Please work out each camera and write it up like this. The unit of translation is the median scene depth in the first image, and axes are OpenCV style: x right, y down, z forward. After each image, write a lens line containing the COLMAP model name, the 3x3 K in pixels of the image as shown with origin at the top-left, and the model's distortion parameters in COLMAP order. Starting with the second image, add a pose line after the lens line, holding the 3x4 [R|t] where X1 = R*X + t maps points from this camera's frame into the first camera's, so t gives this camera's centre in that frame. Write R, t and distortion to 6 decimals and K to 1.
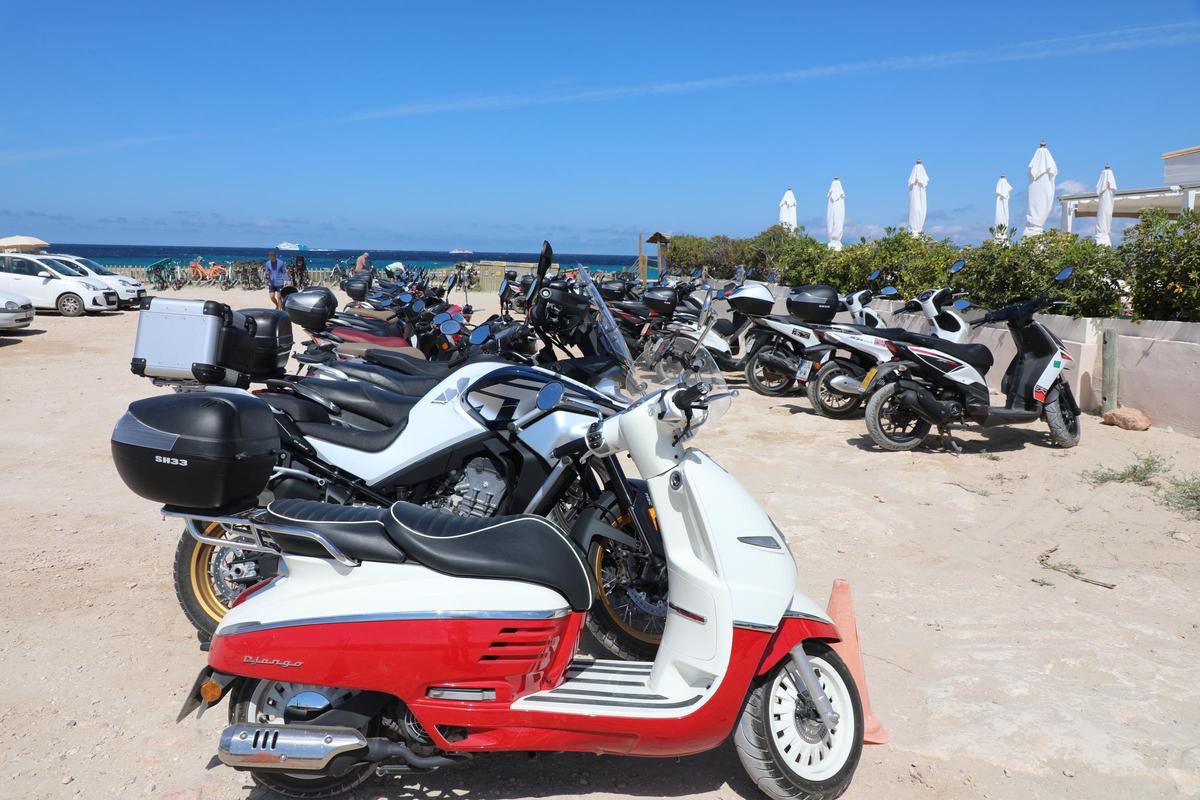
lens RADIAL K [[962.0, 0, 563.9], [0, 962.0, 415.0], [0, 0, 1]] dist [0.001606, 0.069191]
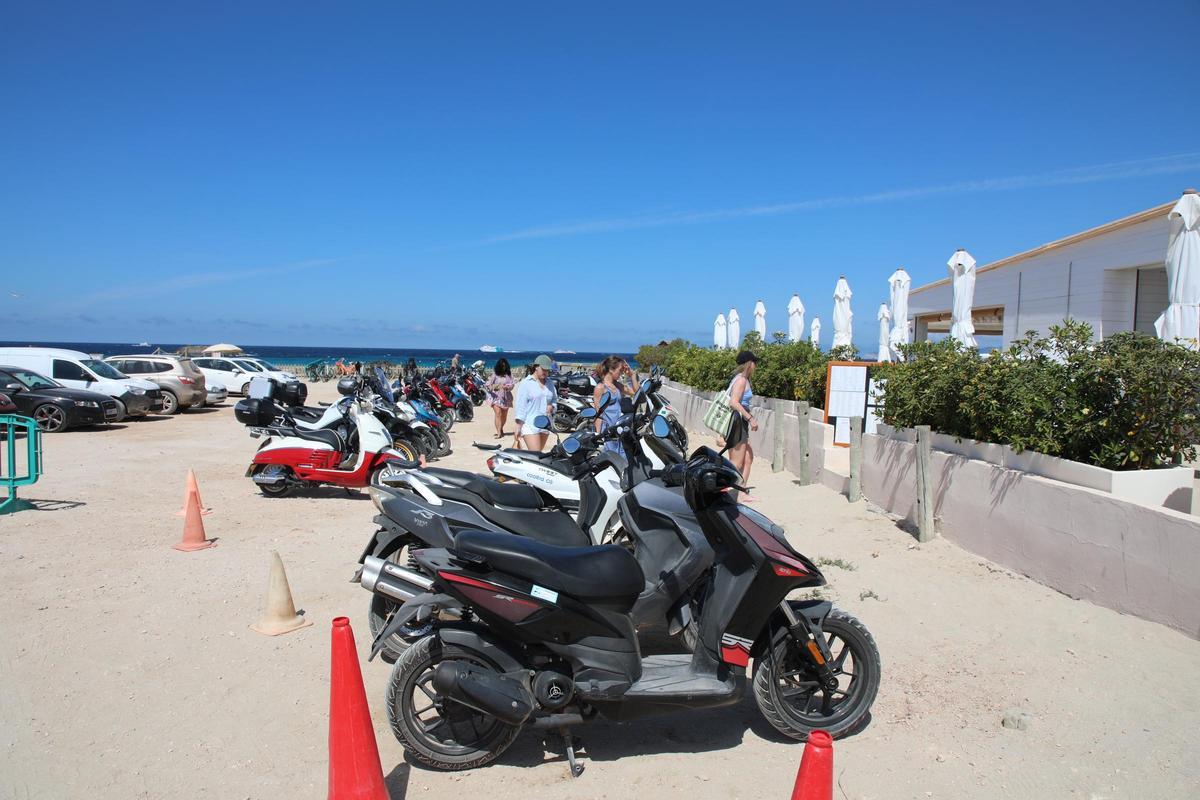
lens RADIAL K [[962.0, 0, 563.9], [0, 962.0, 415.0], [0, 0, 1]] dist [0.001606, 0.069191]
pose [[0.985704, 0.012156, -0.168046, 0.167992], [-0.029202, 0.994625, -0.099341, 0.044226], [0.165935, 0.102828, 0.980761, -0.290422]]
